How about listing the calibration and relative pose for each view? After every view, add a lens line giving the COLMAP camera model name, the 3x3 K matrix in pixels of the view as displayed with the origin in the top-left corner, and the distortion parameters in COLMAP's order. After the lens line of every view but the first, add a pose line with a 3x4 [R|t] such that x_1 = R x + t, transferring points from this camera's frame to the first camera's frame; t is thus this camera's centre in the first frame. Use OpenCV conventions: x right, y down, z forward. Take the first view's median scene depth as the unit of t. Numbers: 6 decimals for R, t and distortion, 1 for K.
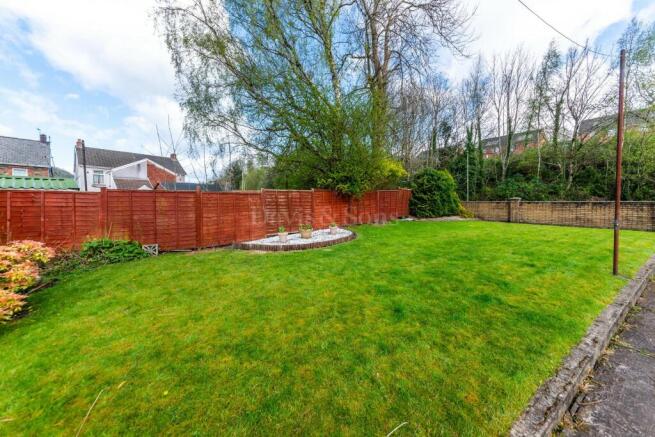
lens RADIAL K [[235.7, 0, 325.6], [0, 235.7, 207.4], [0, 0, 1]] dist [-0.001346, -0.000047]
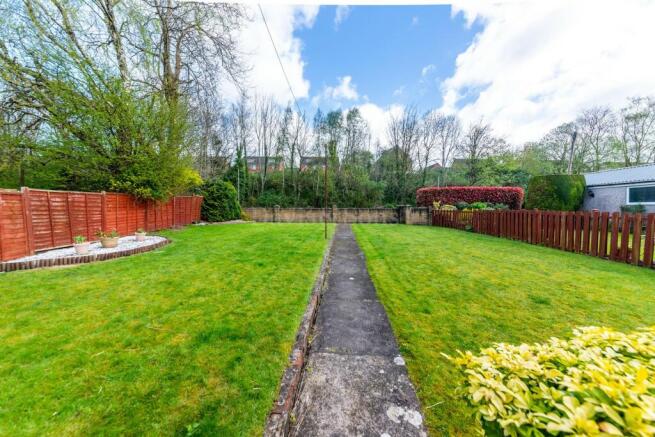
lens RADIAL K [[232.2, 0, 327.5], [0, 232.2, 218.5], [0, 0, 1]] dist [-0.000693, -0.000061]
pose [[0.585021, -0.028785, 0.810507, -0.179288], [0.013645, 0.999578, 0.025650, 0.005963], [-0.810903, -0.003946, 0.585167, -0.105234]]
